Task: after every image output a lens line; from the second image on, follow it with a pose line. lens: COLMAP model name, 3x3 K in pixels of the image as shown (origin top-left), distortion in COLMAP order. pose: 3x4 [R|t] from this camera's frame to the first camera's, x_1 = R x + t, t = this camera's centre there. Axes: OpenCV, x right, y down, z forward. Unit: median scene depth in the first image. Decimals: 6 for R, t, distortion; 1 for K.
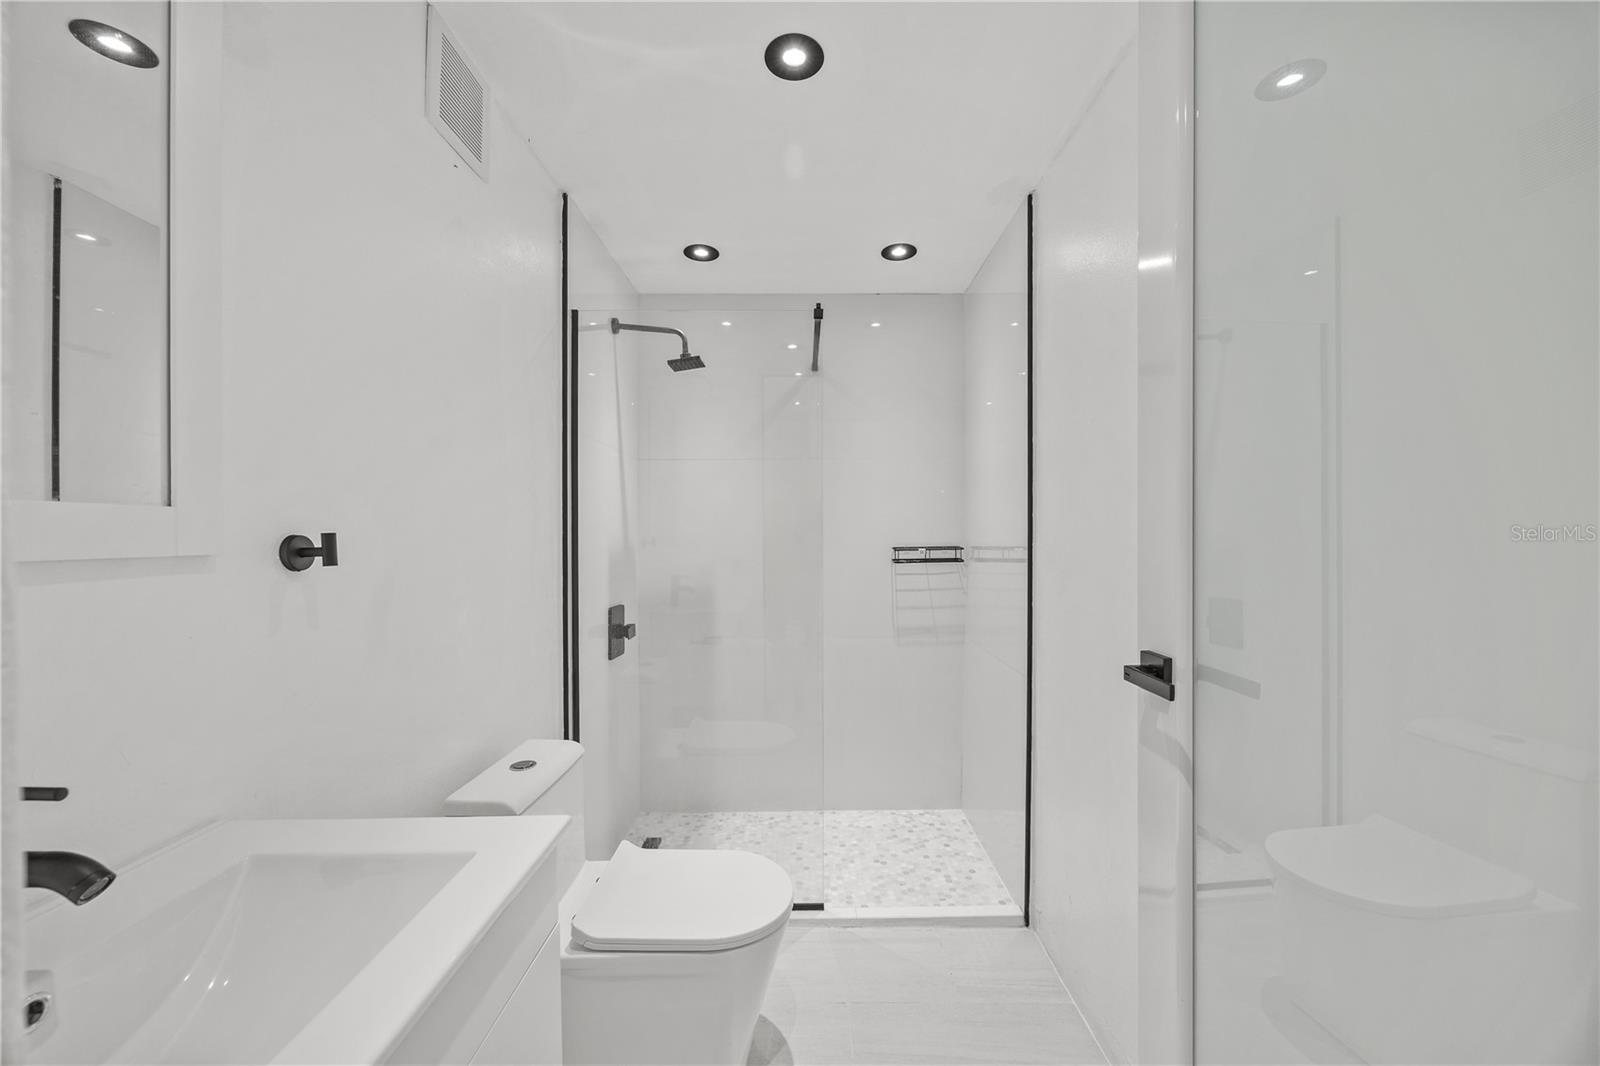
lens RADIAL K [[613.7, 0, 804.1], [0, 613.7, 537.1], [0, 0, 1]] dist [-0.002724, 0.000069]
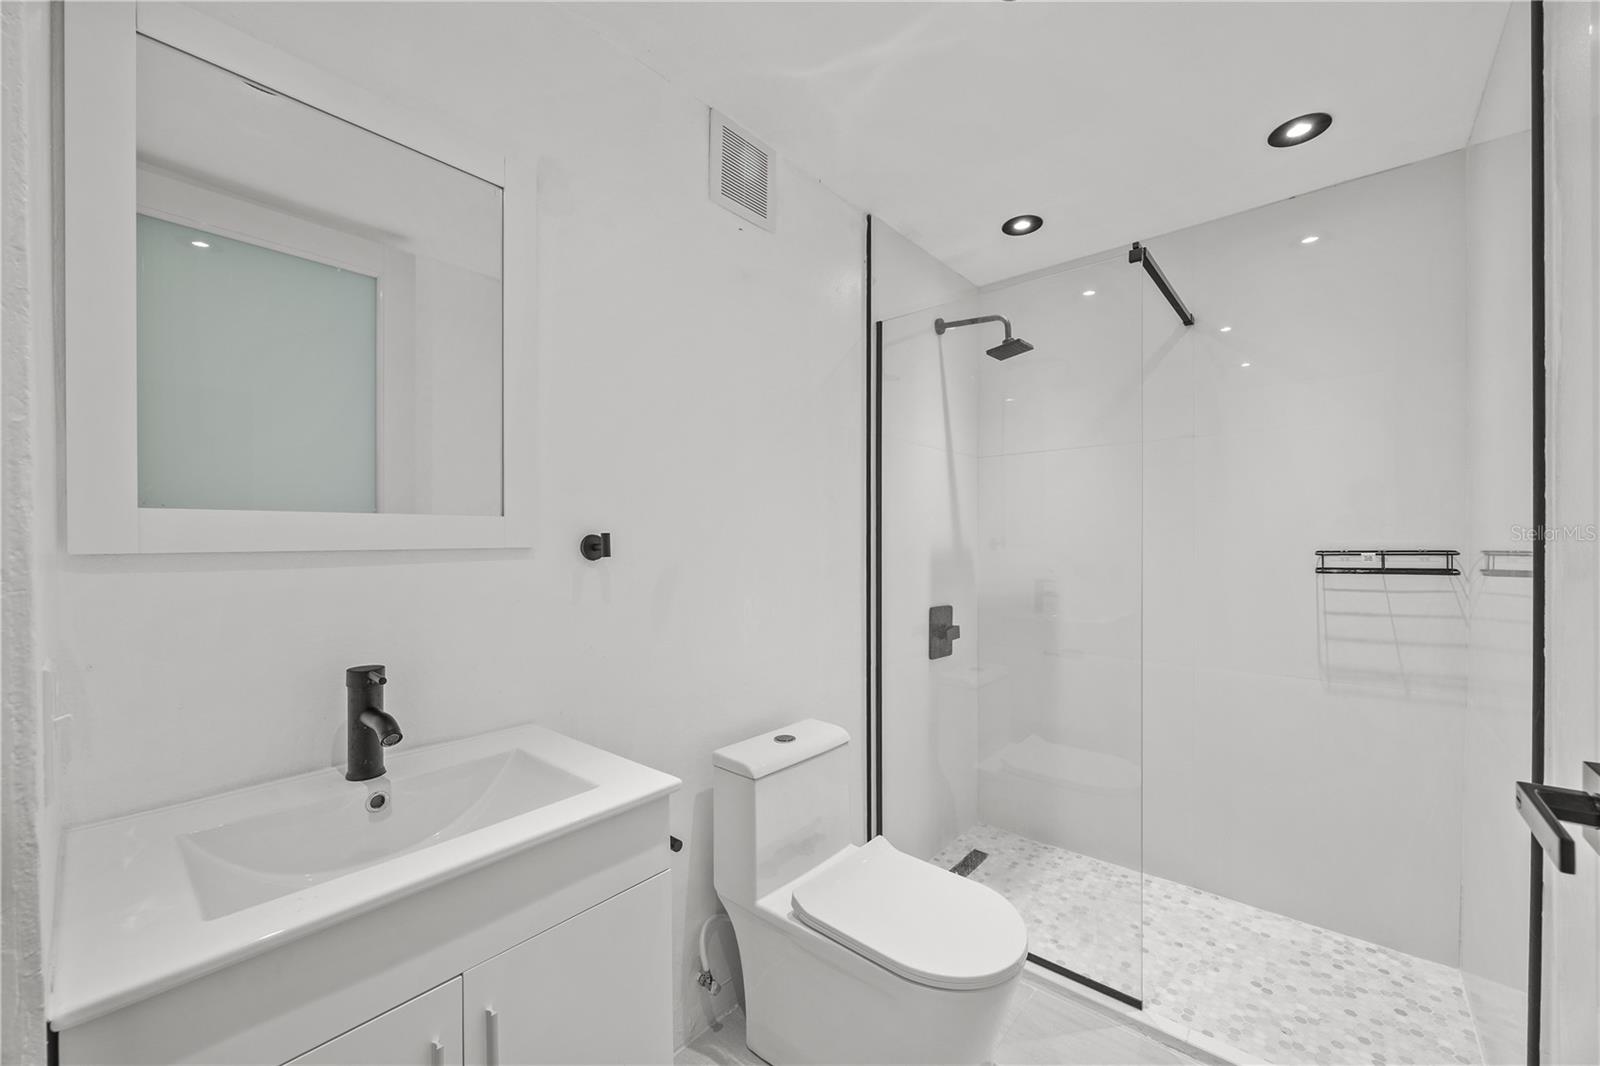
lens RADIAL K [[613.7, 0, 798.9], [0, 613.7, 535.6], [0, 0, 1]] dist [-0.002724, 0.000069]
pose [[0.755200, -0.005134, -0.655474, 0.170760], [0.001521, 0.999980, -0.006080, 0.003098], [0.655493, 0.003594, 0.755193, 0.091590]]
